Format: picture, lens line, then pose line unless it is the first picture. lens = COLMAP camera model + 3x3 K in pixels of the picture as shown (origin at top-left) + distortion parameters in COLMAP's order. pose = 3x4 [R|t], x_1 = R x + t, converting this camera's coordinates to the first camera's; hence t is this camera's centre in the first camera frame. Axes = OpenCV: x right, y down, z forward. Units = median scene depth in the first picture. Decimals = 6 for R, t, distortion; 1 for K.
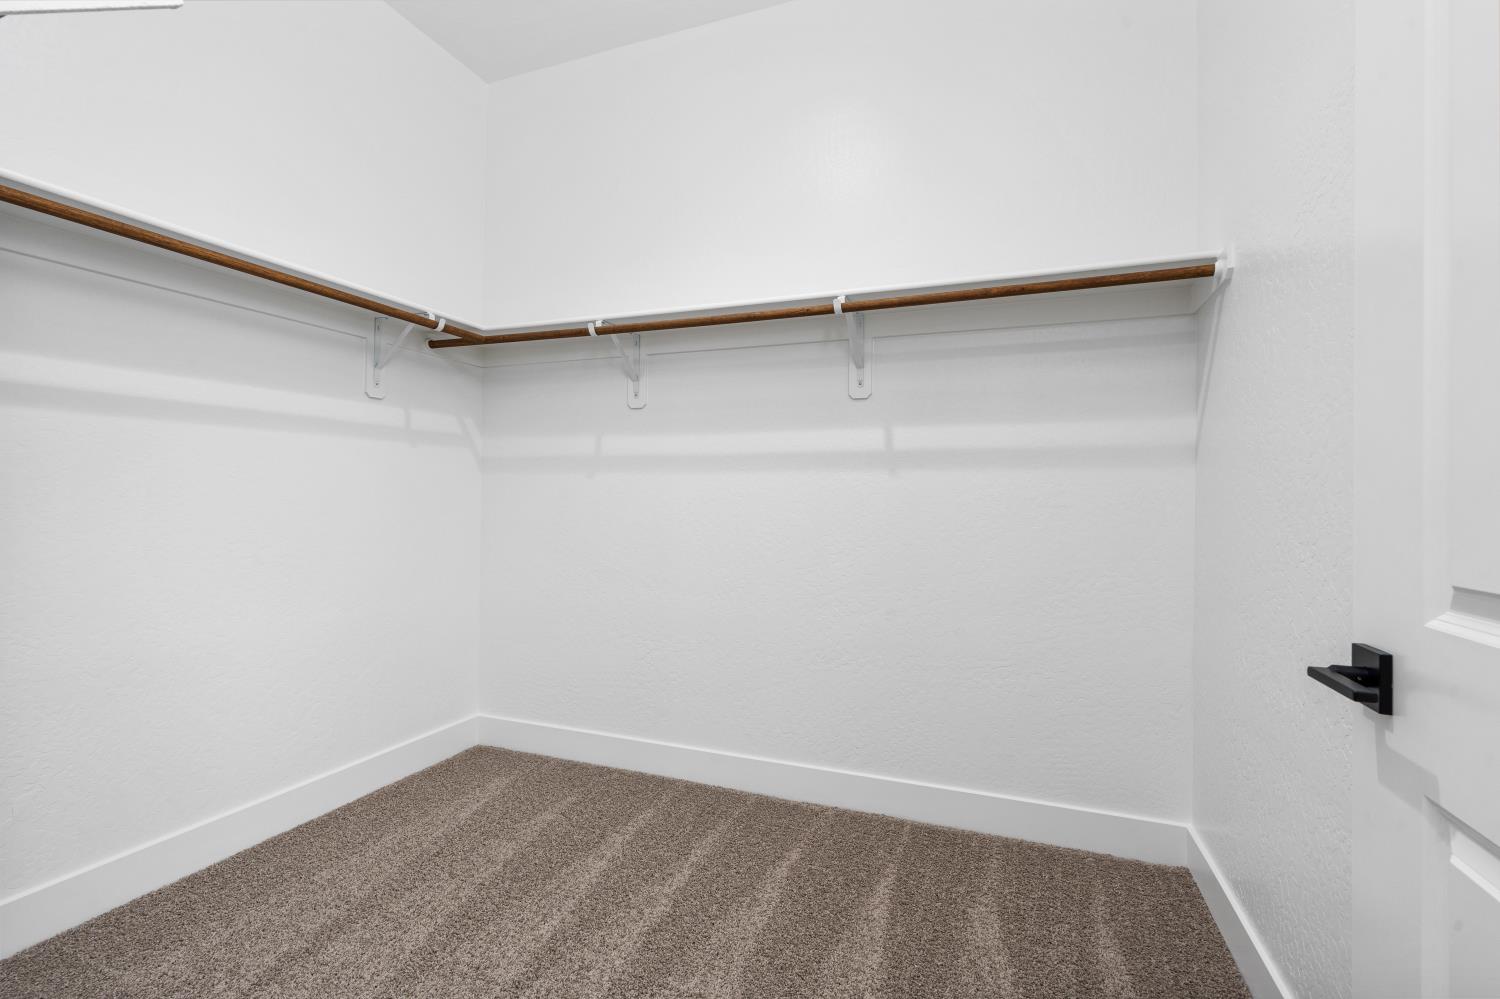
lens RADIAL K [[689.1, 0, 750.0], [0, 689.1, 499.5], [0, 0, 1]] dist [0.020905, -0.000045]
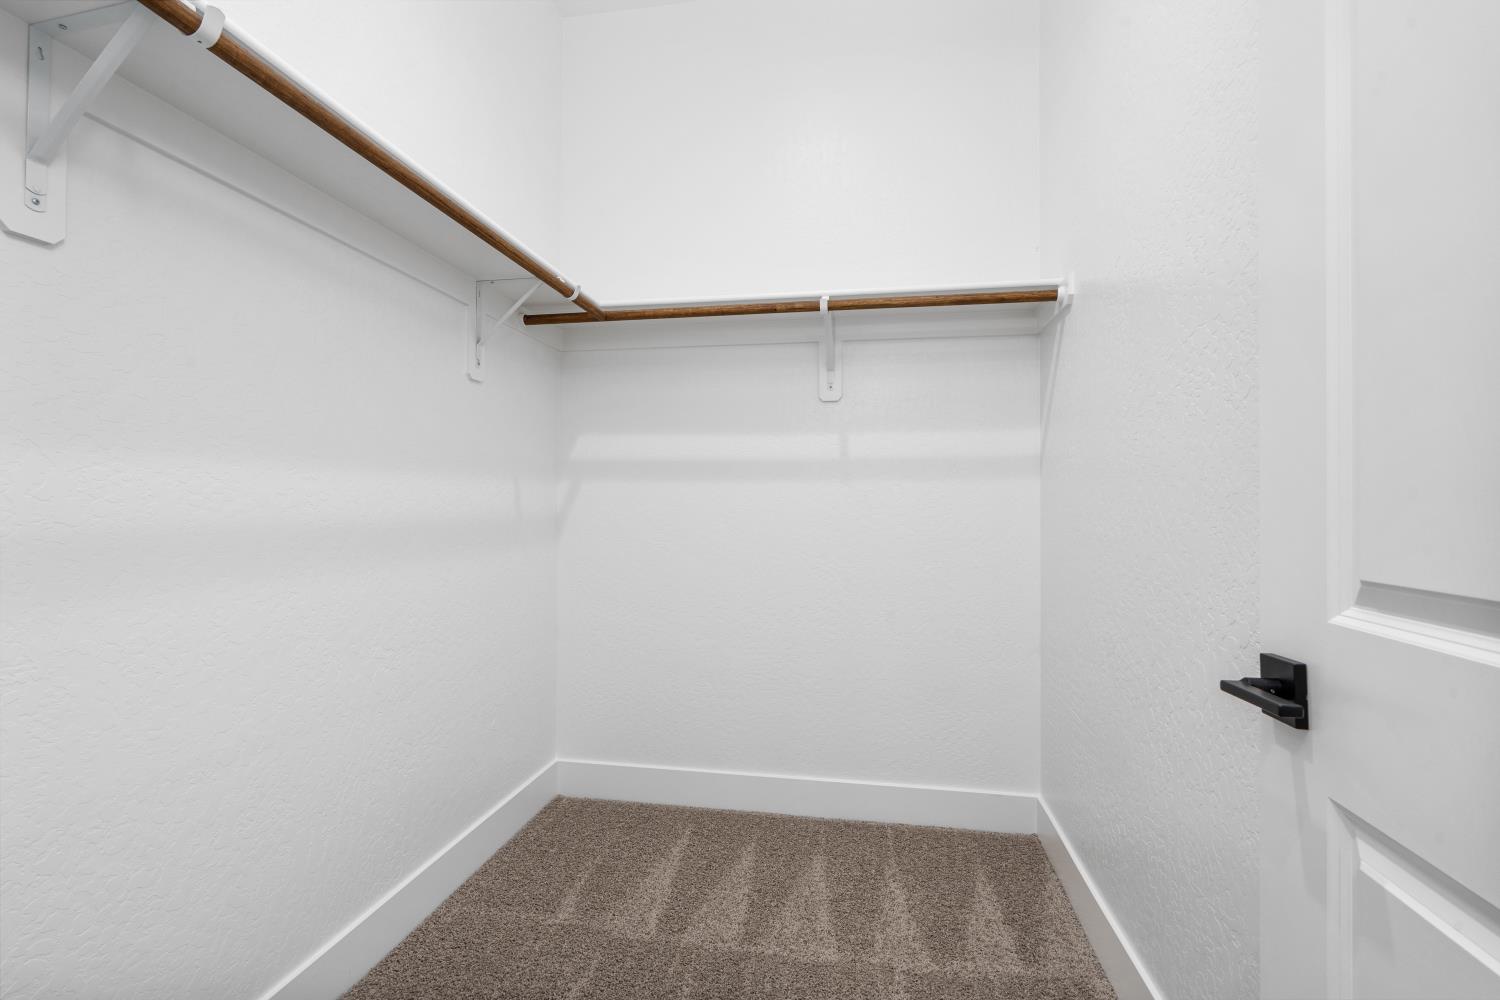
lens RADIAL K [[689.4, 0, 748.6], [0, 689.4, 516.8], [0, 0, 1]] dist [0.000881, 0.000356]
pose [[0.984750, -0.004123, 0.173926, -0.118679], [0.000844, 0.999821, 0.018926, -0.001698], [-0.173973, -0.018491, 0.984577, 0.050233]]
